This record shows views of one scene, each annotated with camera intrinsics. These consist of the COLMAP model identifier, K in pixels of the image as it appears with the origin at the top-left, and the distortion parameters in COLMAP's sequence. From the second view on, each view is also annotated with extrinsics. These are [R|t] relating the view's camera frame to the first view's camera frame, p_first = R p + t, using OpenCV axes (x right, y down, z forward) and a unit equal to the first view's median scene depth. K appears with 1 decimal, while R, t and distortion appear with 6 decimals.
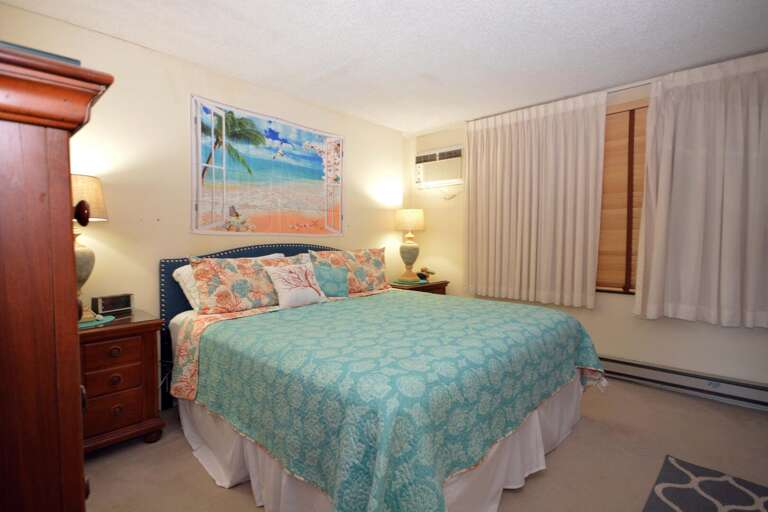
lens RADIAL K [[379.5, 0, 383.8], [0, 379.5, 256.8], [0, 0, 1]] dist [0.003510, -0.000488]
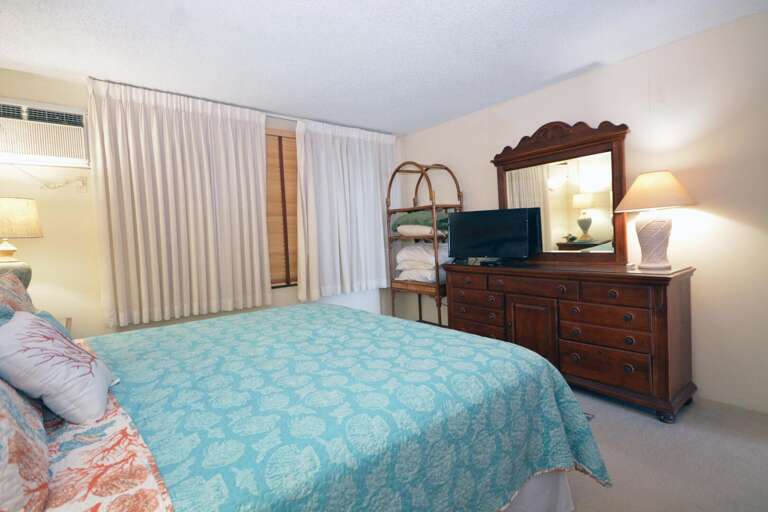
lens RADIAL K [[379.5, 0, 385.0], [0, 379.5, 252.2], [0, 0, 1]] dist [0.003510, -0.000488]
pose [[0.130268, -0.045553, 0.990432, -0.510722], [0.085117, 0.995770, 0.034604, -0.027059], [-0.987818, 0.079795, 0.133594, 0.509999]]
